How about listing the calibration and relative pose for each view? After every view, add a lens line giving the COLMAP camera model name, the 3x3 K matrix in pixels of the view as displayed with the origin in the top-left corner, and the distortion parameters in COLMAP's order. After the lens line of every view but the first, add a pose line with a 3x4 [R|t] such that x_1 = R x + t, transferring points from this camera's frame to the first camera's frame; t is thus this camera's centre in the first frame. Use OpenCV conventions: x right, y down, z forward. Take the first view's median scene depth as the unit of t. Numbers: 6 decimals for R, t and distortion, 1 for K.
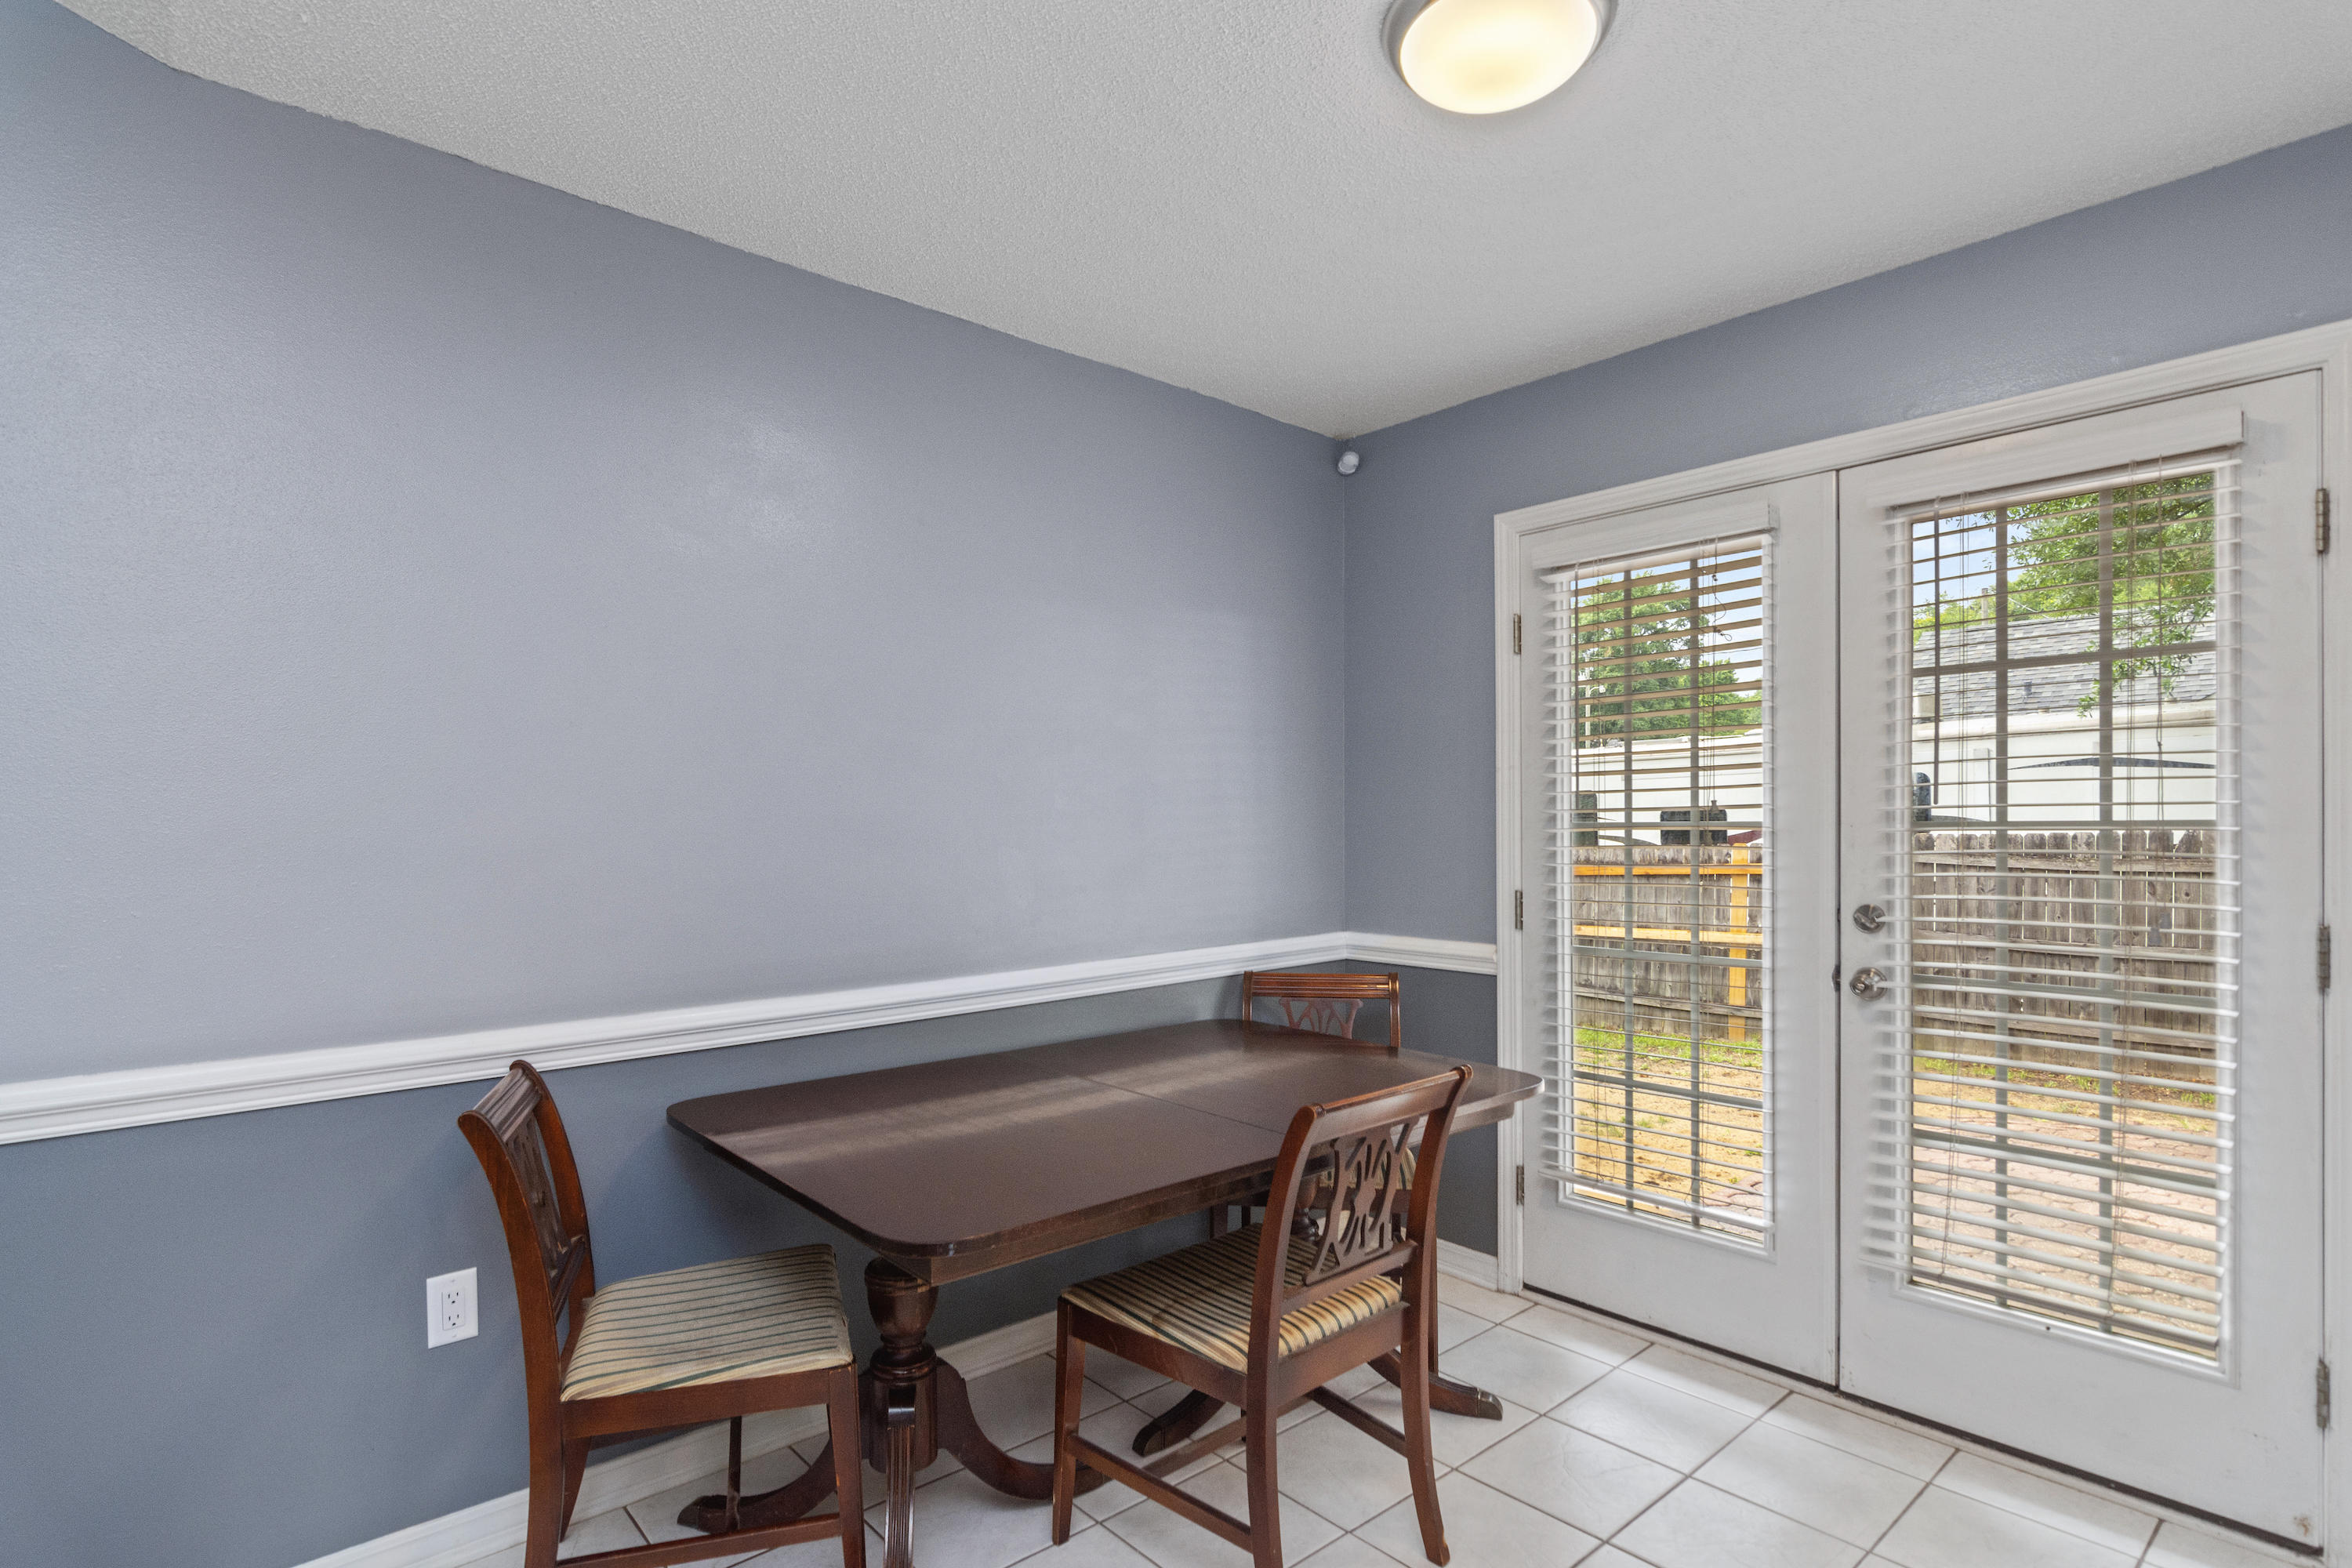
lens RADIAL K [[1168.3, 0, 1174.2], [0, 1168.3, 828.2], [0, 0, 1]] dist [-0.000490, -0.000299]
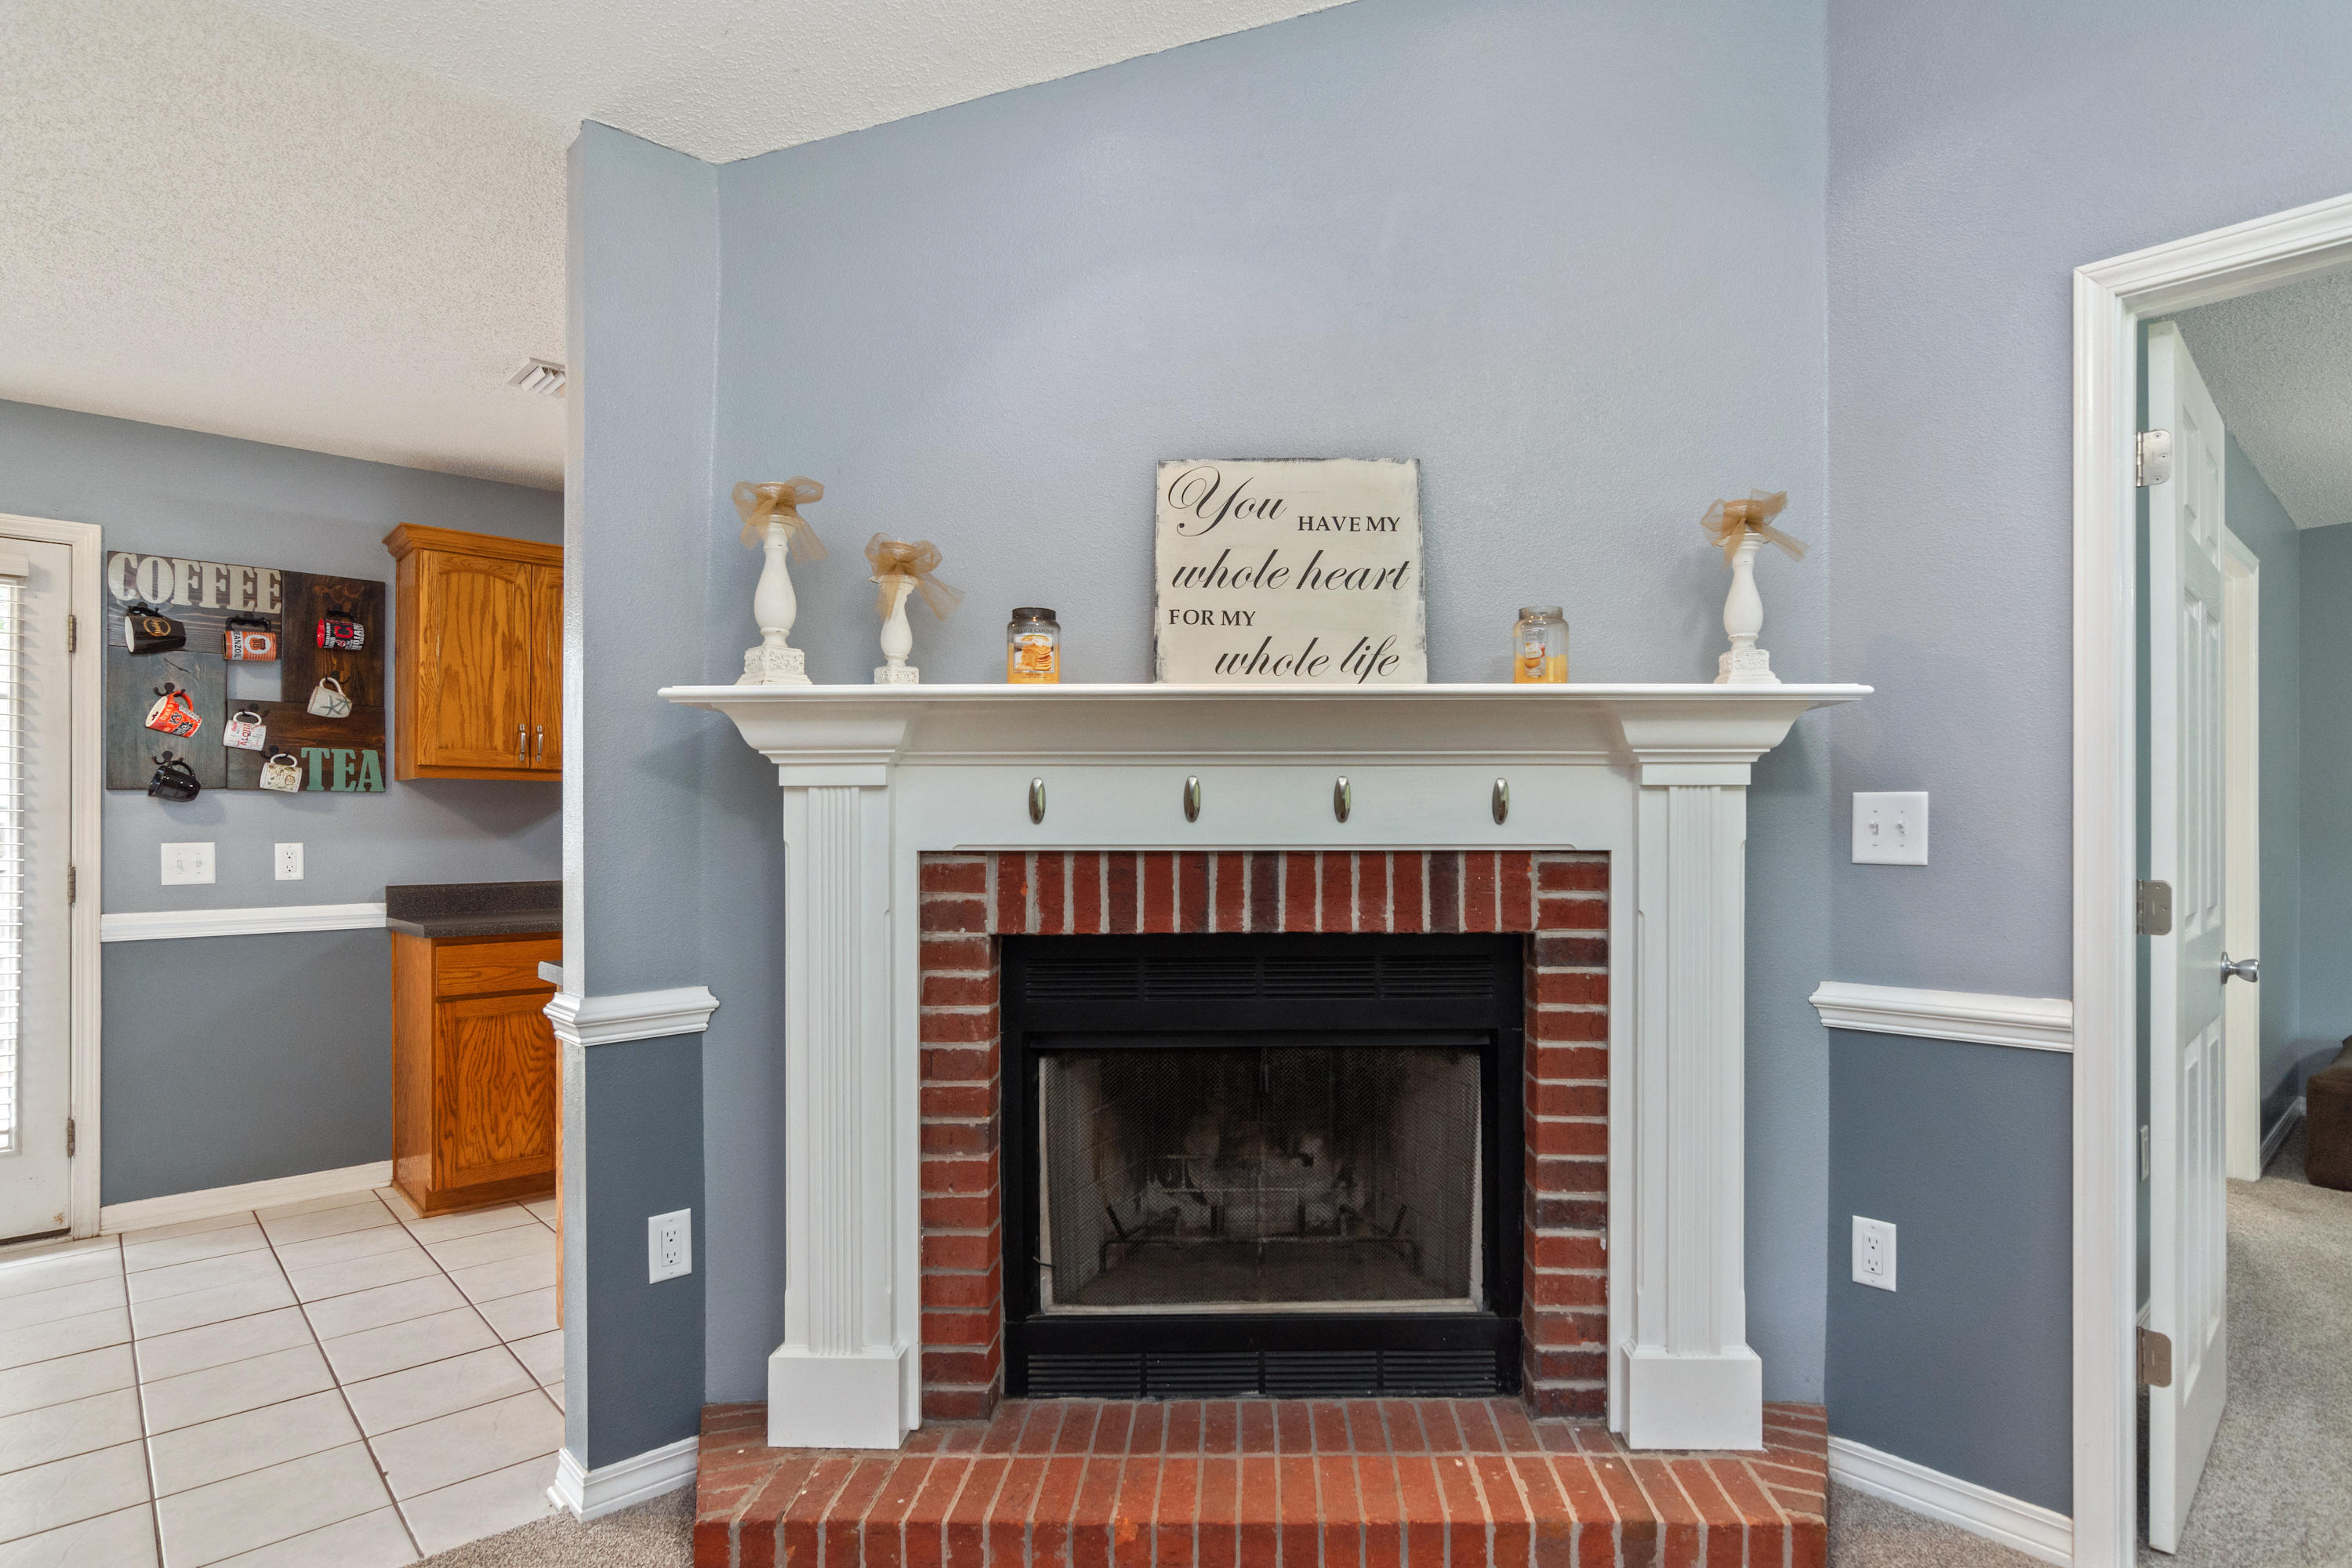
lens RADIAL K [[1196.4, 0, 1159.7], [0, 1196.4, 813.1], [0, 0, 1]] dist [-0.017296, 0.000545]
pose [[-0.021400, 0.016462, 0.999635, -0.664524], [0.006219, 0.999847, -0.016332, 0.034498], [-0.999752, 0.005868, -0.021499, -0.479923]]
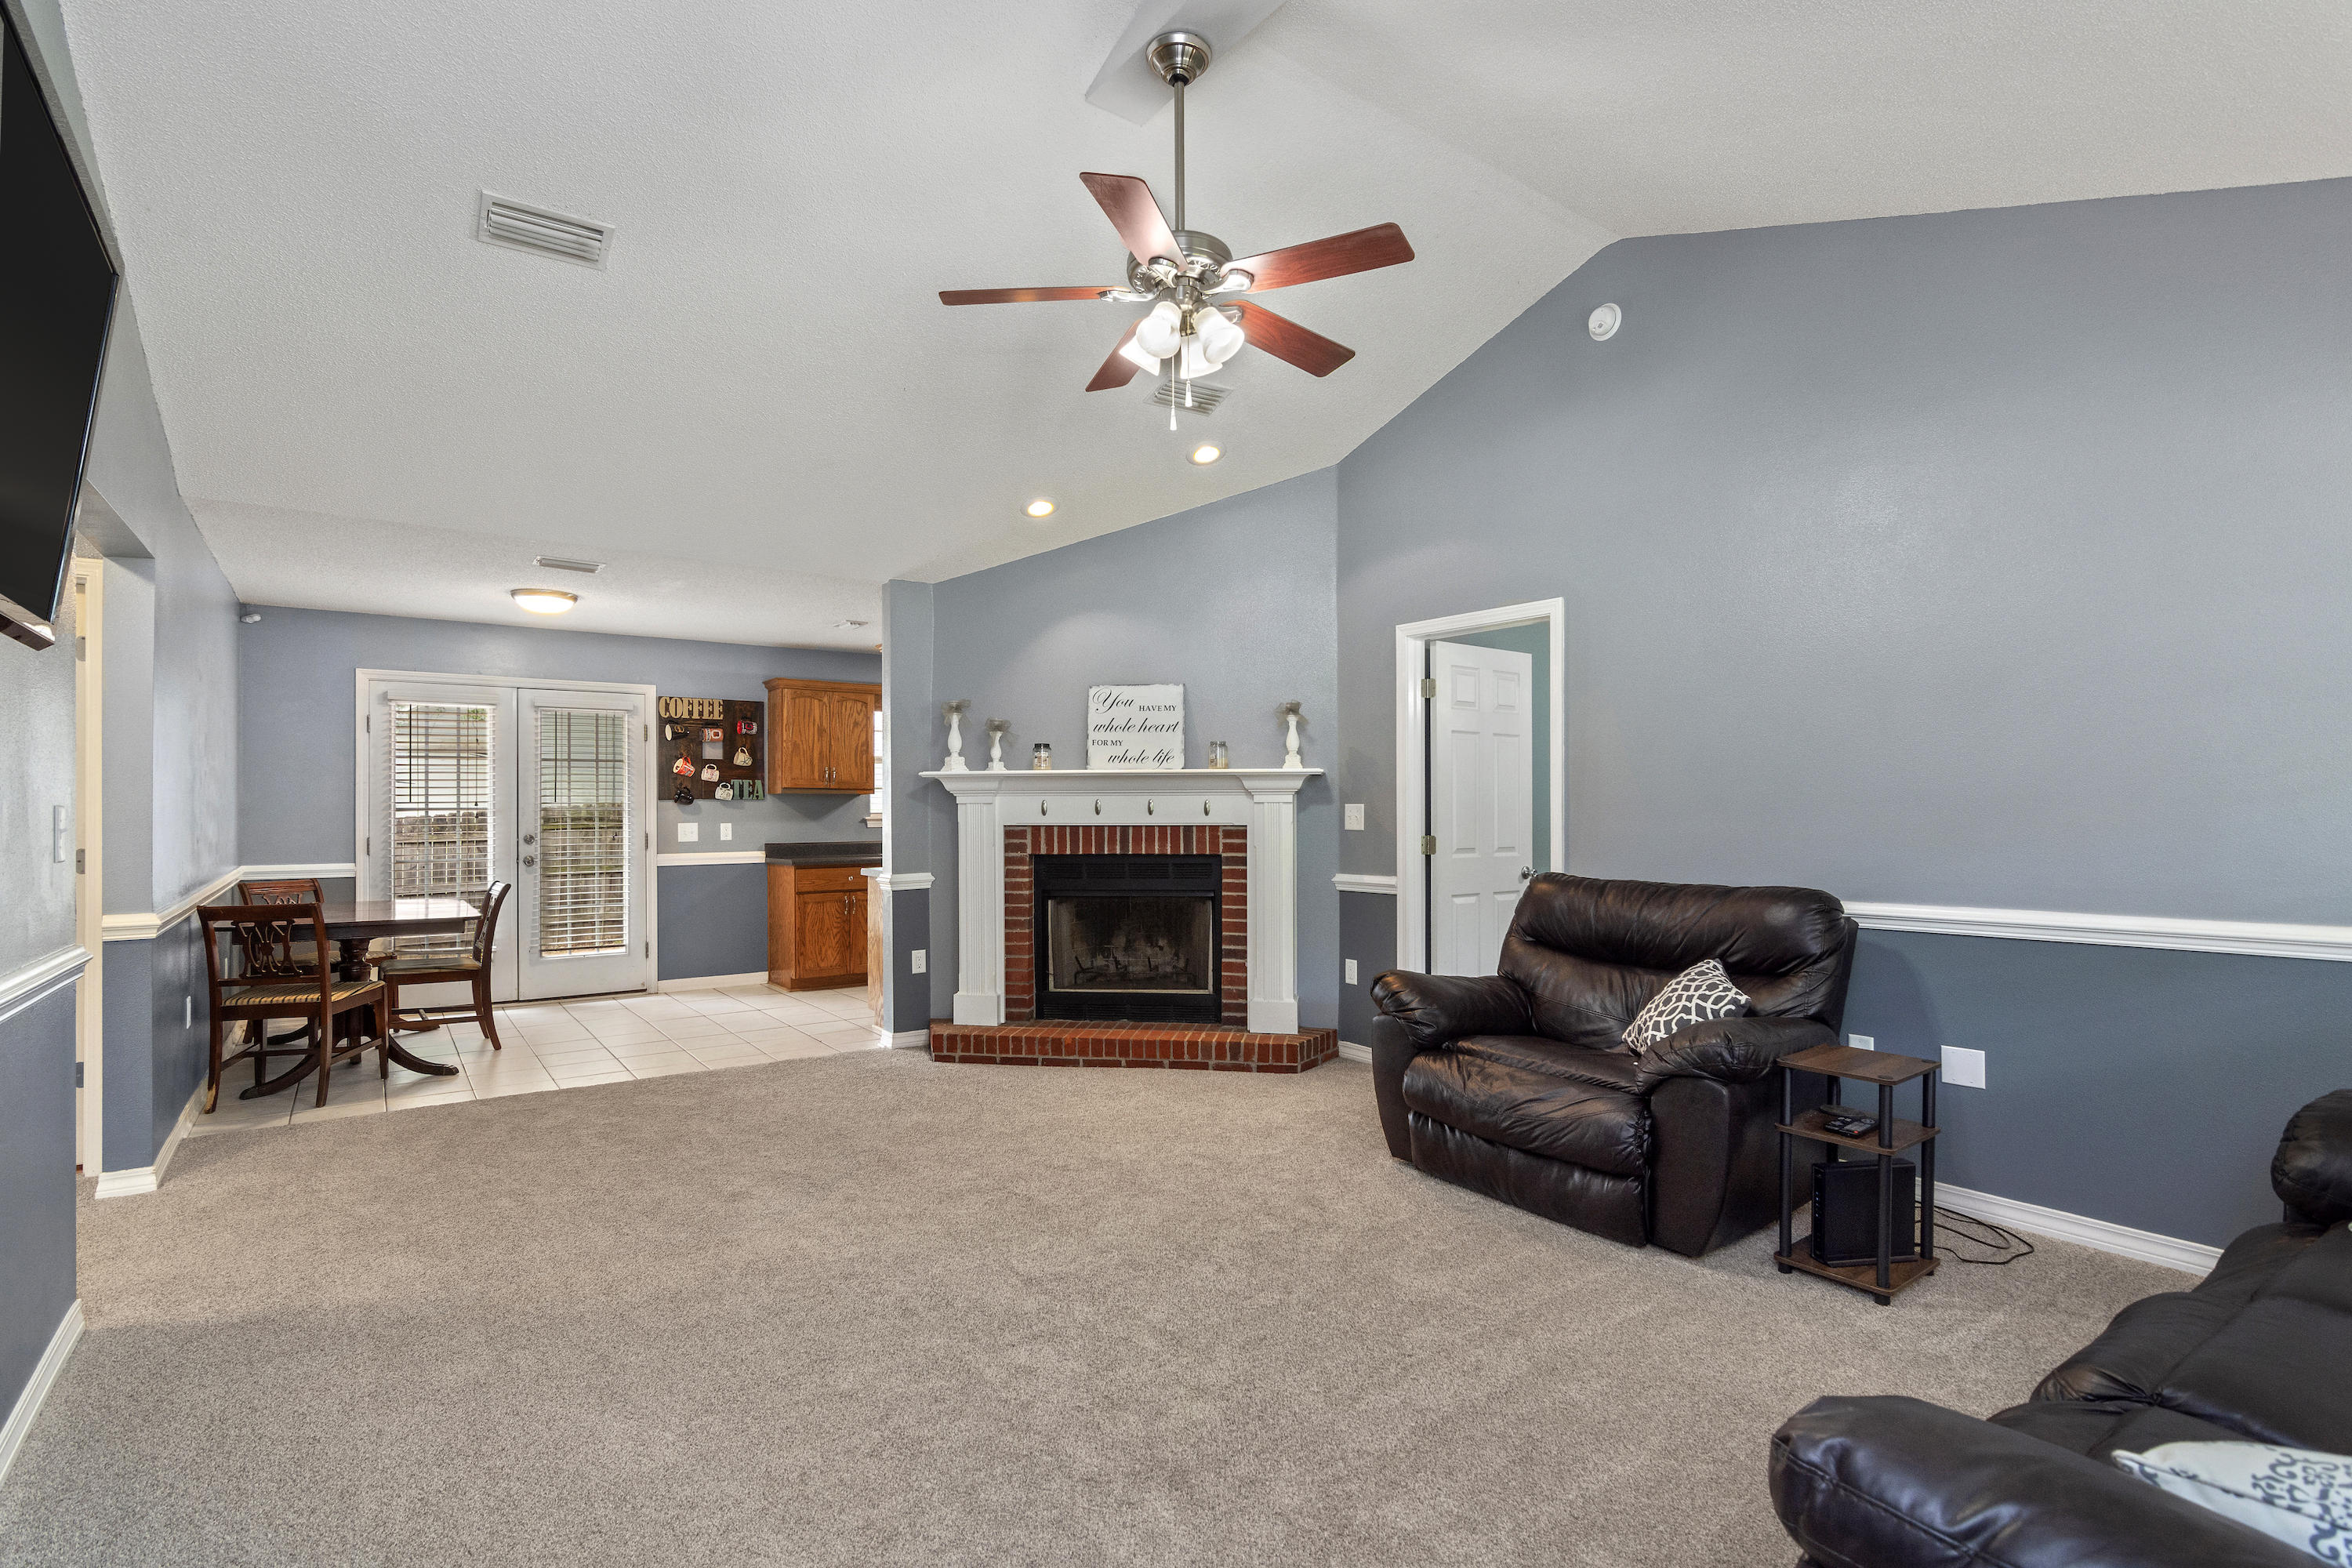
lens RADIAL K [[1136.2, 0, 1238.5], [0, 1136.2, 815.4], [0, 0, 1]] dist [-0.004825, 0.002146]
pose [[0.008593, 0.000082, 0.999963, -2.365757], [0.006628, 0.999978, -0.000139, 0.028998], [-0.999941, 0.006629, 0.008592, -0.880963]]
